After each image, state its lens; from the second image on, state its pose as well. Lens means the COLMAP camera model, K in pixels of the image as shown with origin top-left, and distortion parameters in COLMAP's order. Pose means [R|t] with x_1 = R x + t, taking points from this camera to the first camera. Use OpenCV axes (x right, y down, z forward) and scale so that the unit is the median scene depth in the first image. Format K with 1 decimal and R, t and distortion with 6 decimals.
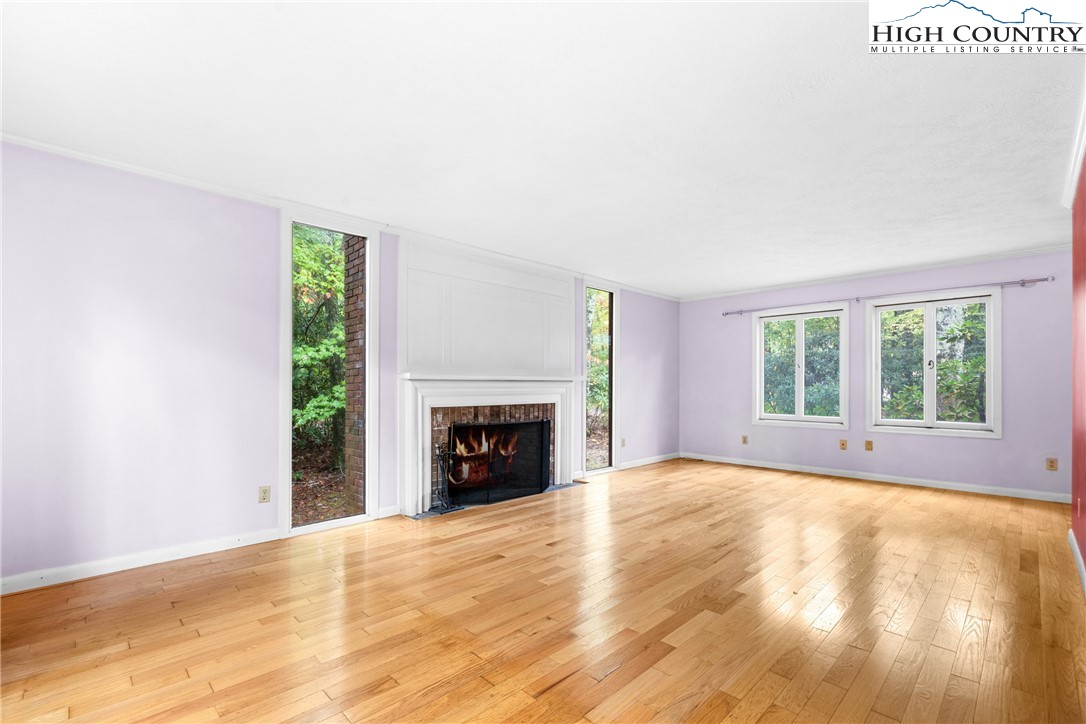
lens RADIAL K [[467.3, 0, 545.9], [0, 467.3, 380.0], [0, 0, 1]] dist [-0.000387, -0.000003]
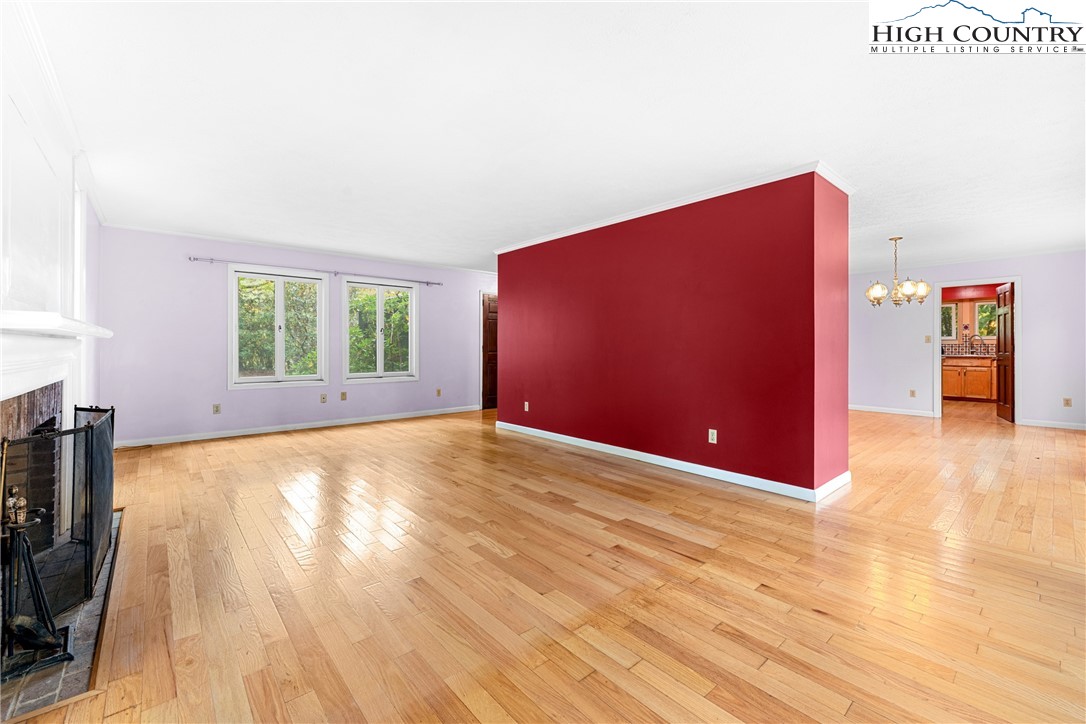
lens RADIAL K [[438.6, 0, 546.6], [0, 438.6, 347.0], [0, 0, 1]] dist [-0.001704, 0.000126]
pose [[0.091426, -0.001246, 0.995811, -0.450797], [-0.012542, 0.999918, 0.002403, 0.004314], [-0.995733, -0.012709, 0.091403, 0.435733]]
